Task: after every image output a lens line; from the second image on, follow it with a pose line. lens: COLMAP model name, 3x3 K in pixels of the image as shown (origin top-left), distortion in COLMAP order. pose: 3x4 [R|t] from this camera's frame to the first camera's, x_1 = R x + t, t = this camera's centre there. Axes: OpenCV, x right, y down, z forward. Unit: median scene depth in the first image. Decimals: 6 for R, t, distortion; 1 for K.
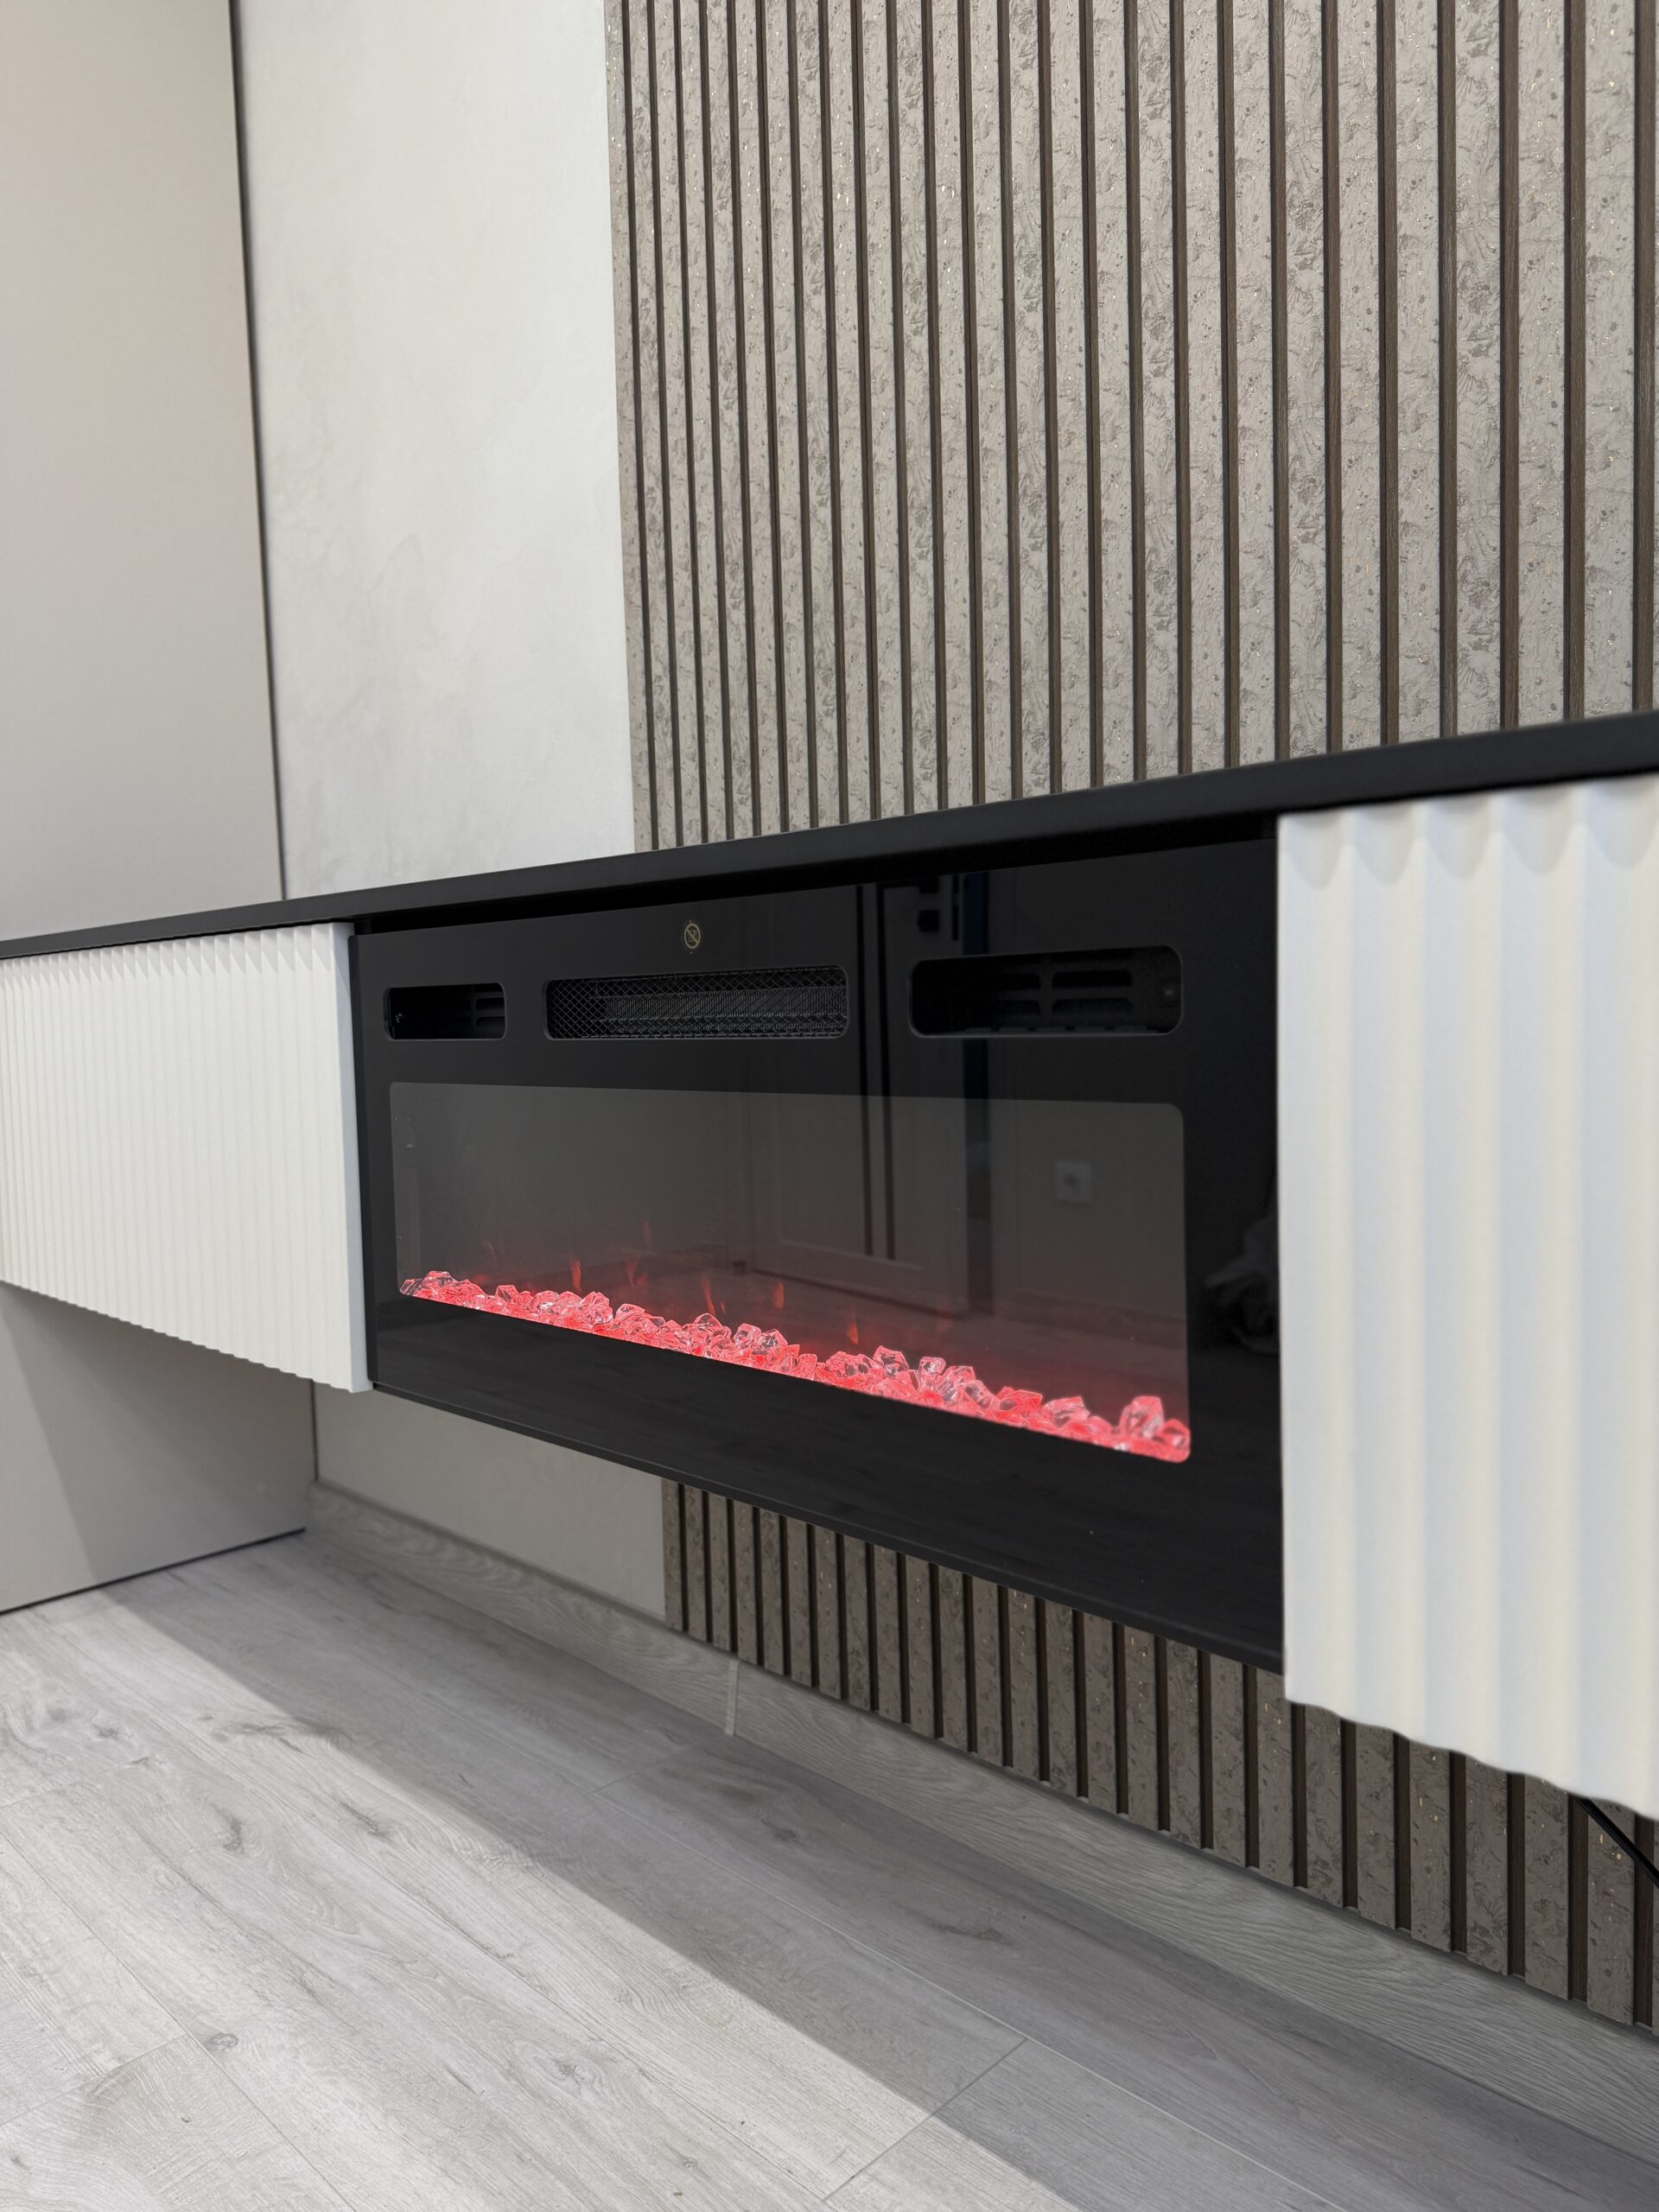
lens RADIAL K [[1567.9, 0, 829.5], [0, 1567.9, 1106.0], [0, 0, 1]] dist [0.097319, -0.134289]
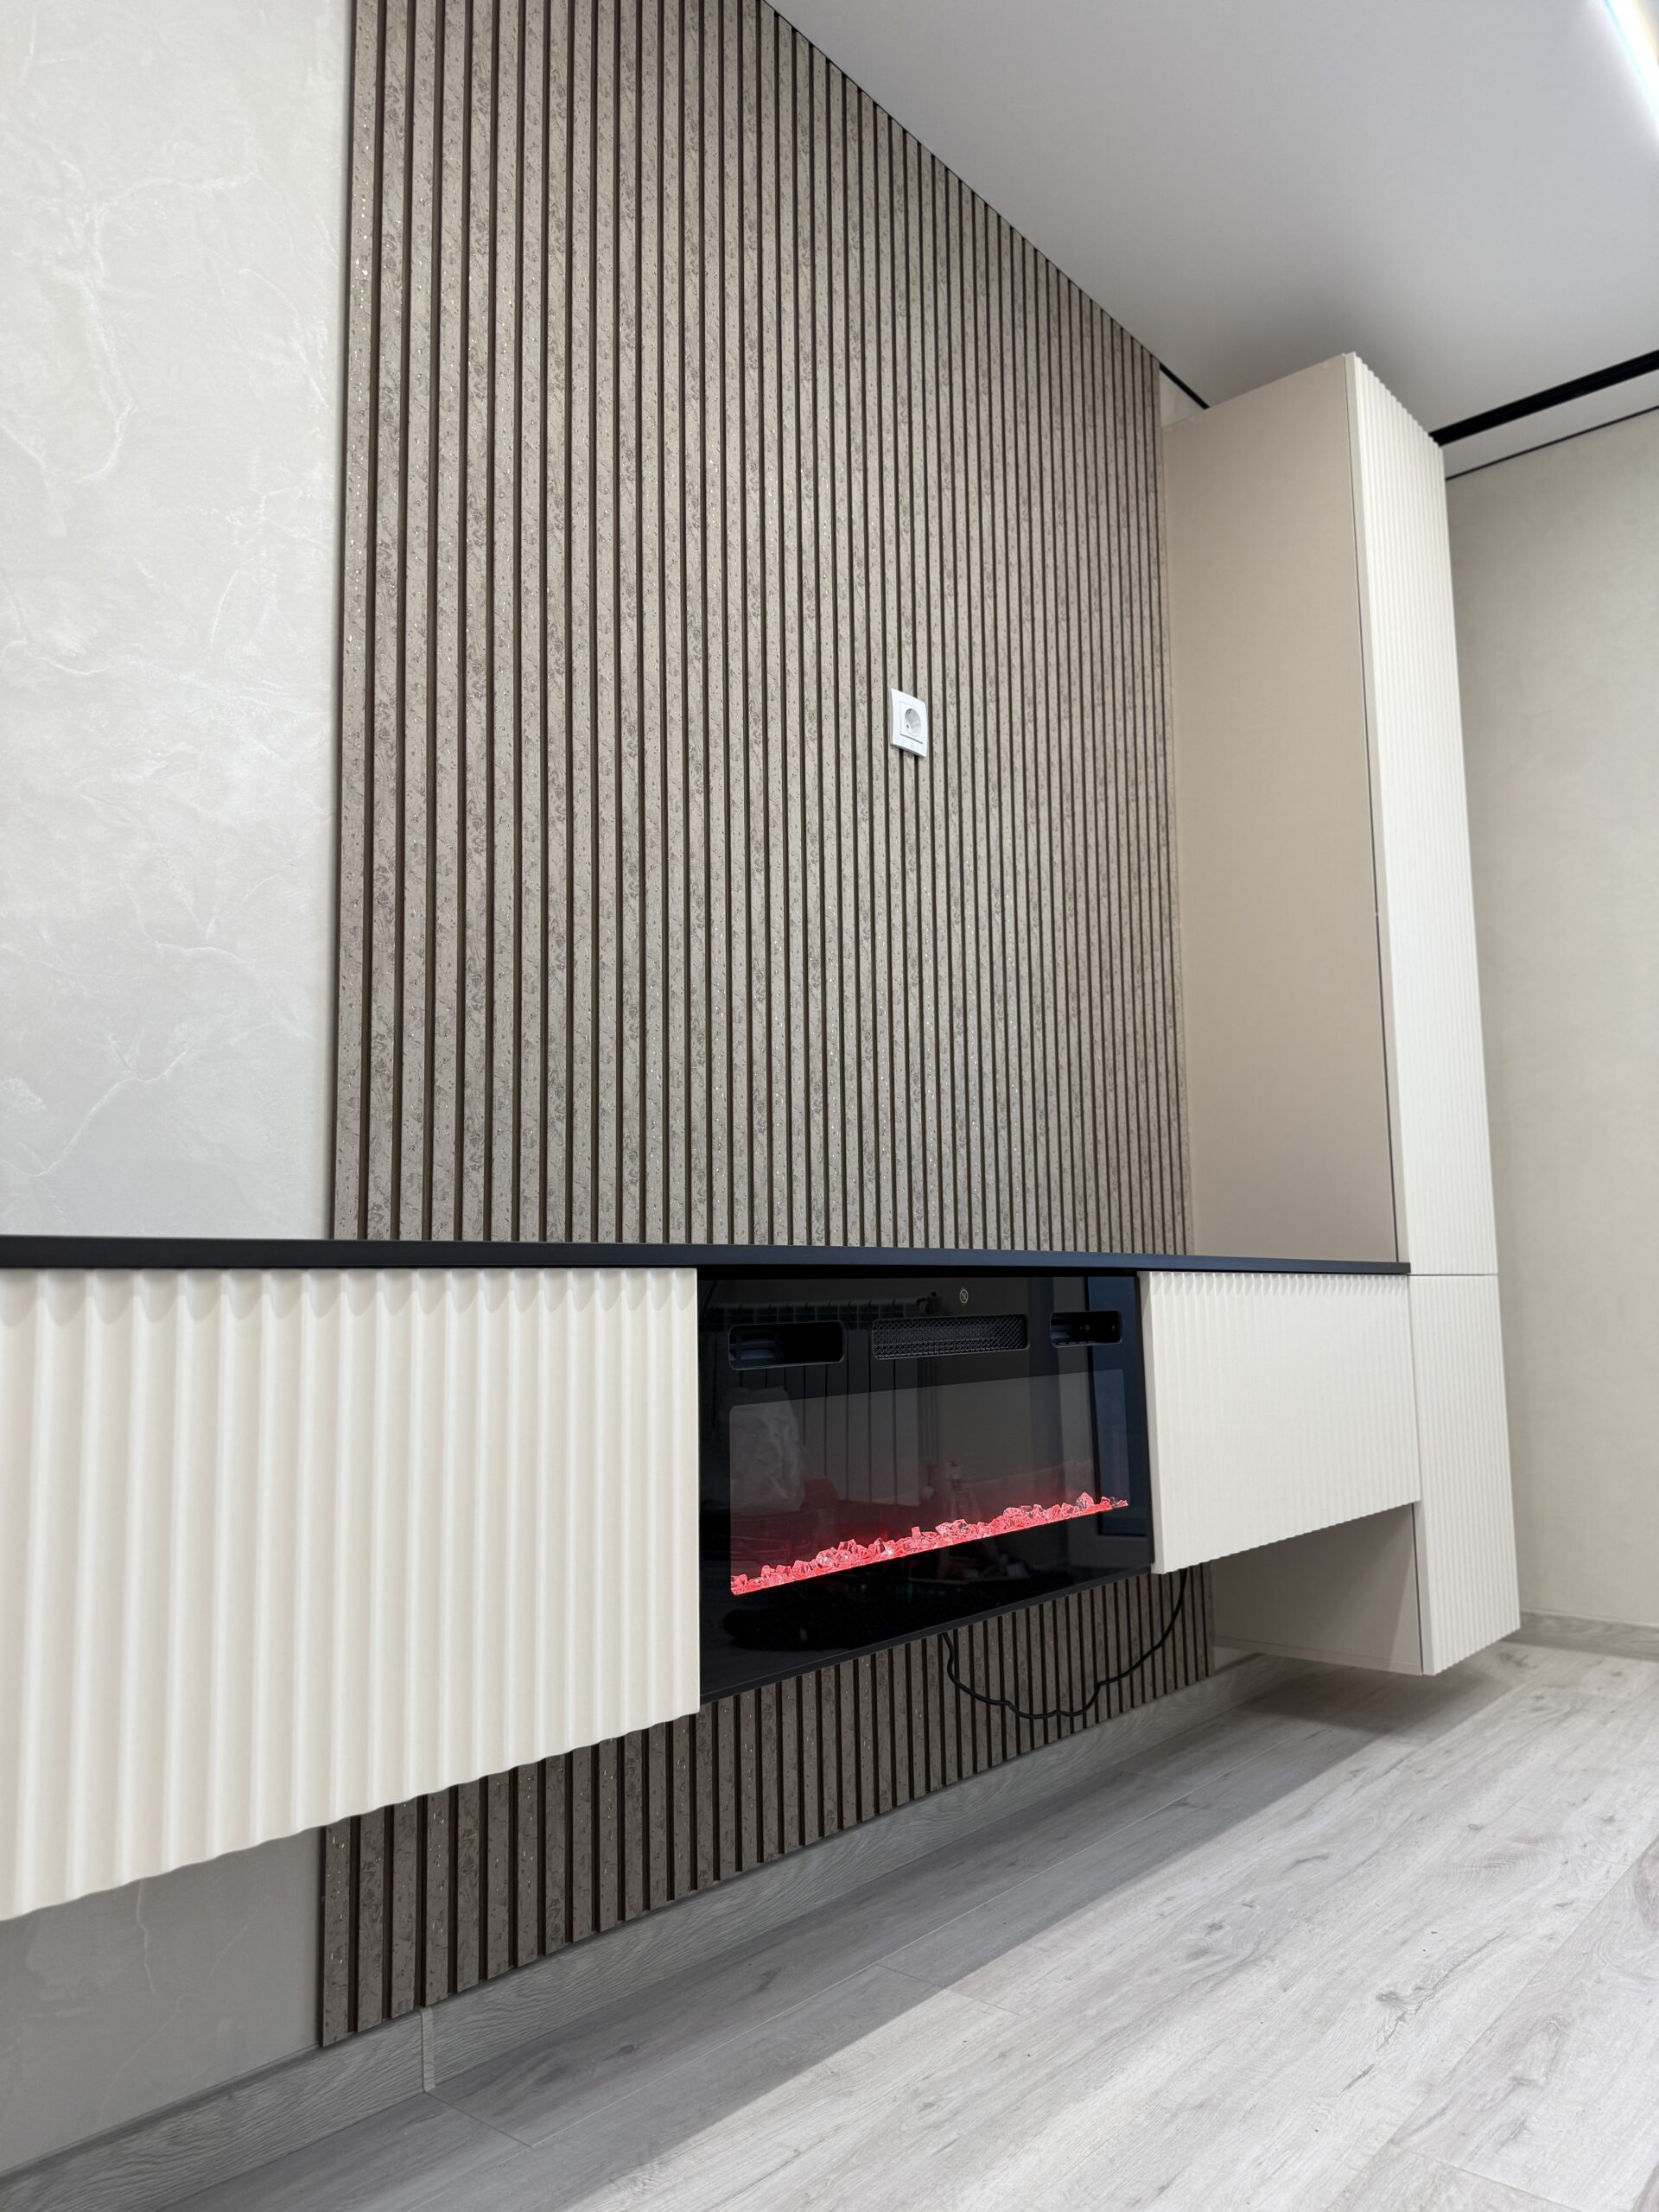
lens RADIAL K [[1529.6, 0, 817.2], [0, 1529.6, 1123.1], [0, 0, 1]] dist [0.084129, -0.114524]
pose [[-0.077744, 0.138692, 0.987279, -1.338329], [0.083866, 0.987676, -0.132144, -0.064181], [-0.993440, 0.072526, -0.088417, 0.950803]]
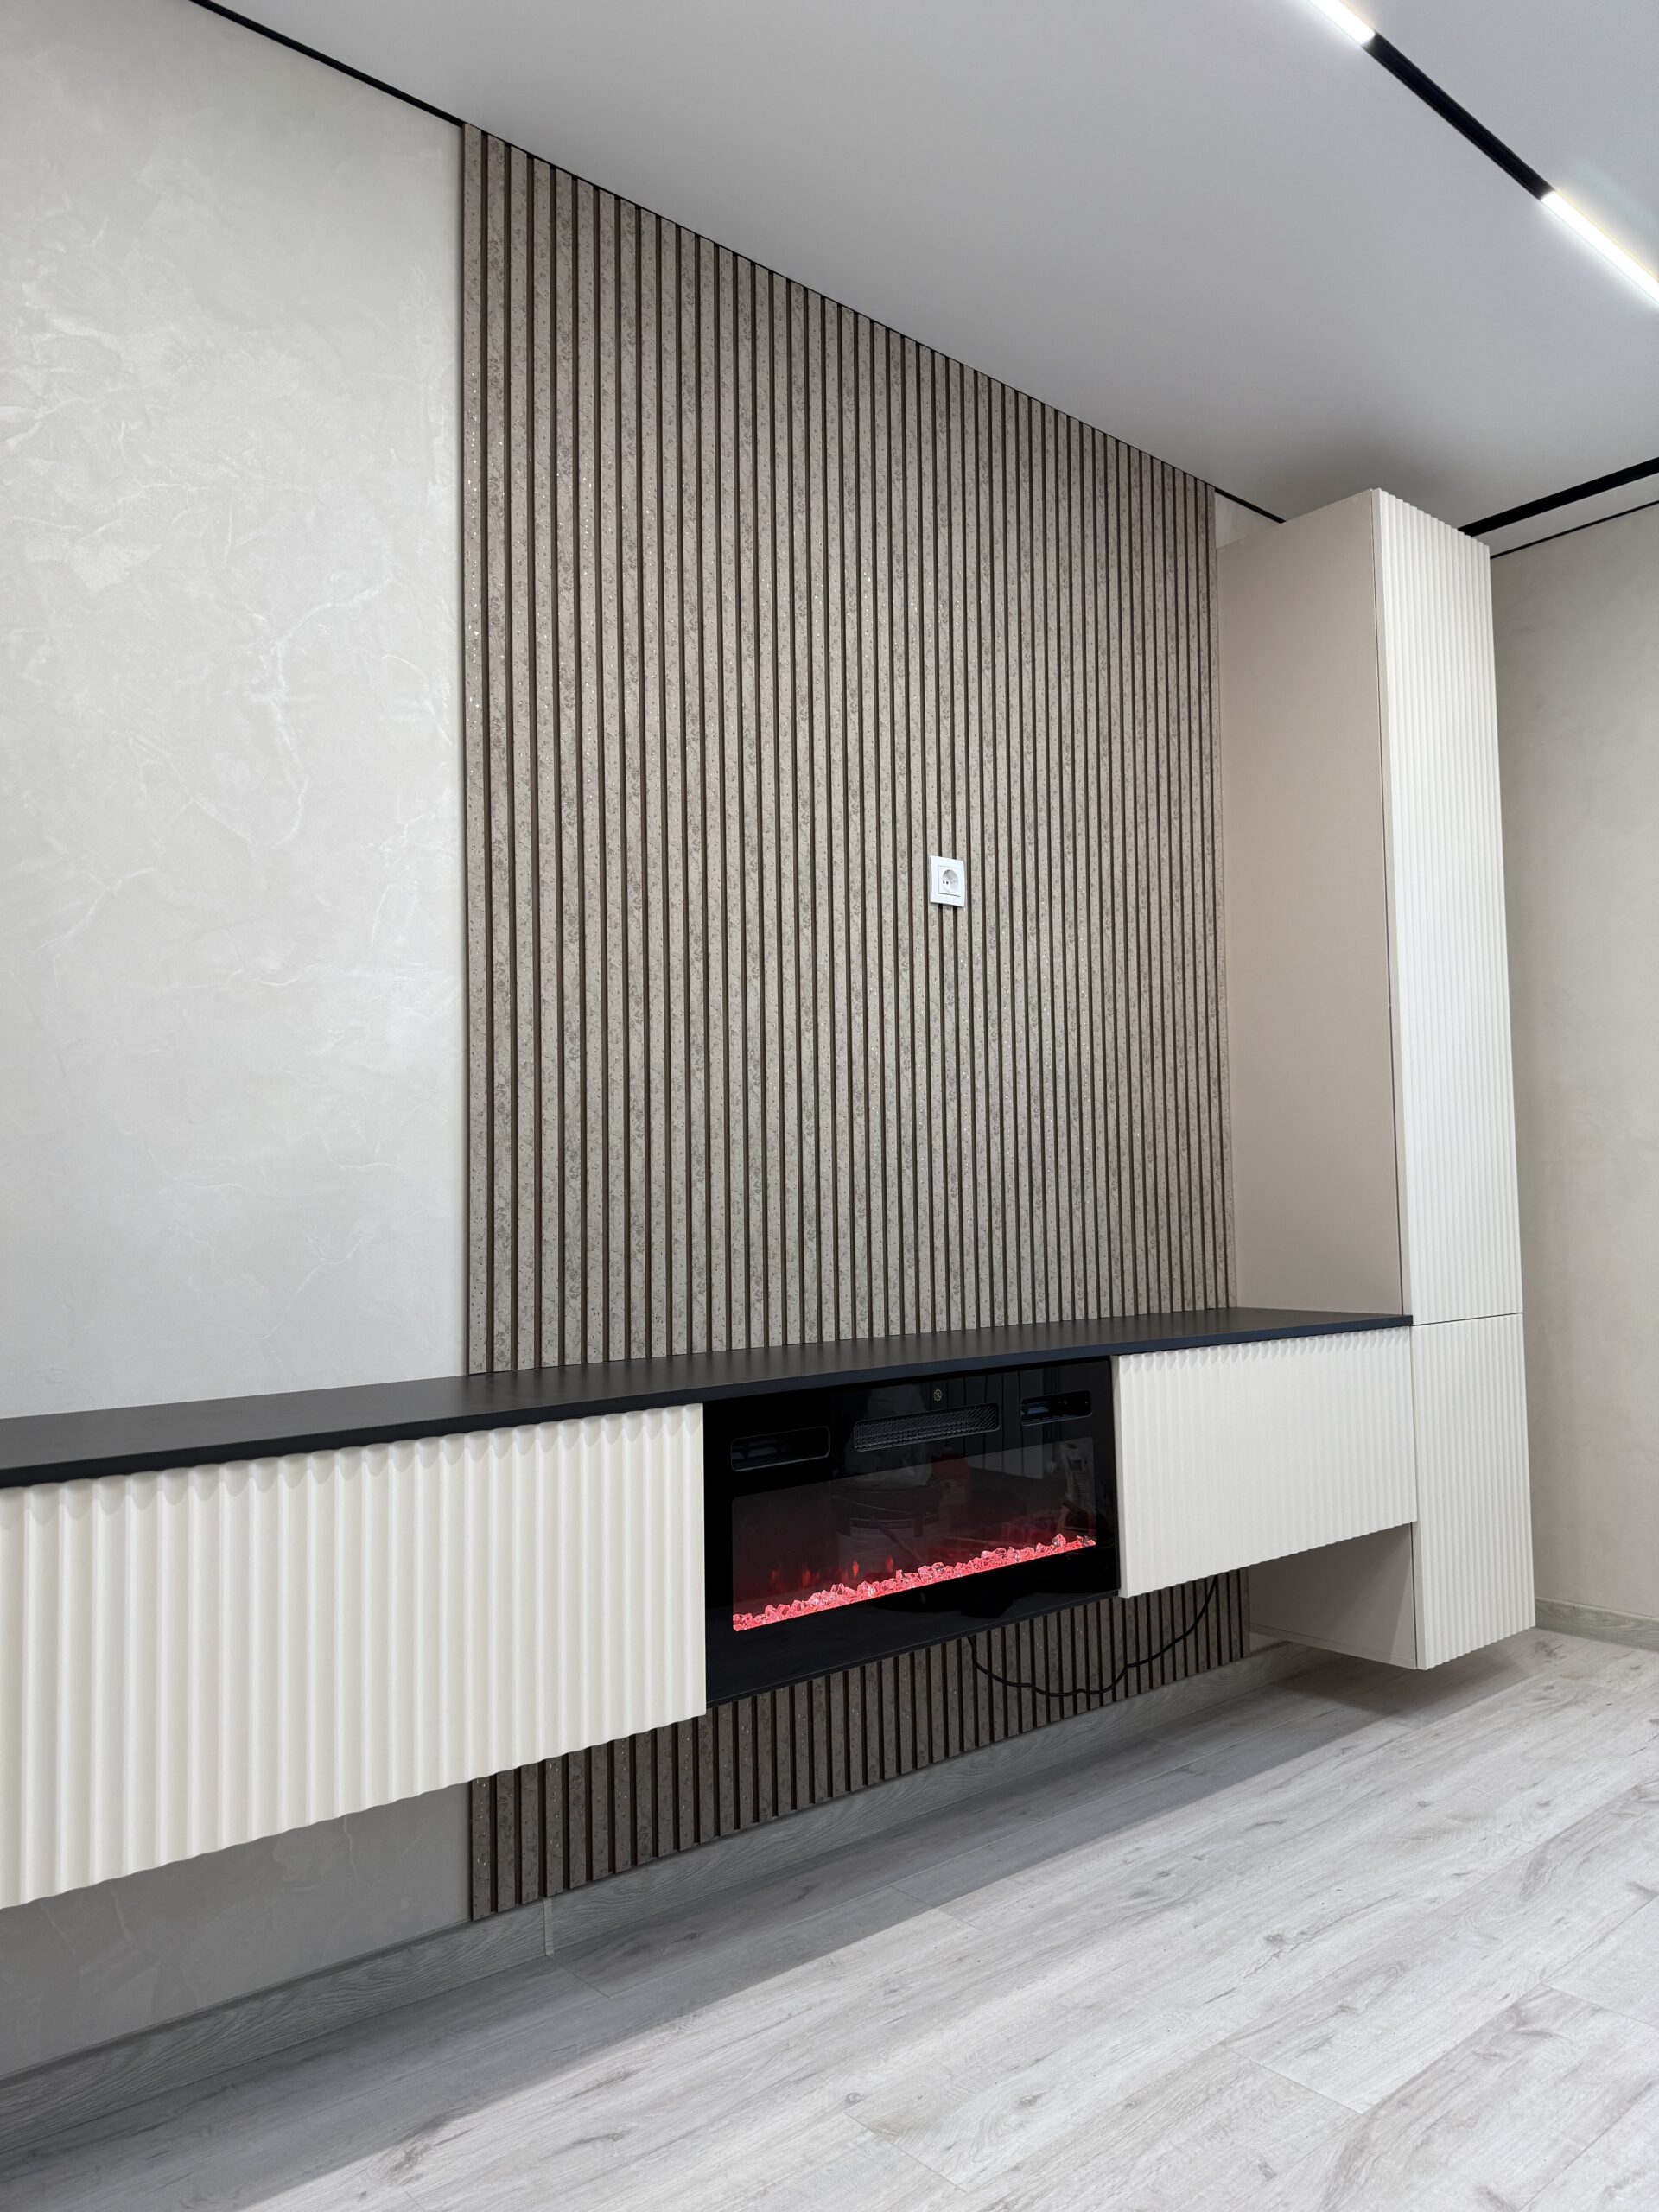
lens RADIAL K [[1527.0, 0, 826.8], [0, 1527.0, 1126.7], [0, 0, 1]] dist [0.107364, -0.165522]
pose [[0.071027, 0.079495, 0.994302, -1.762417], [0.080116, 0.993144, -0.085126, -0.238961], [-0.994252, 0.085706, 0.064171, 0.714247]]
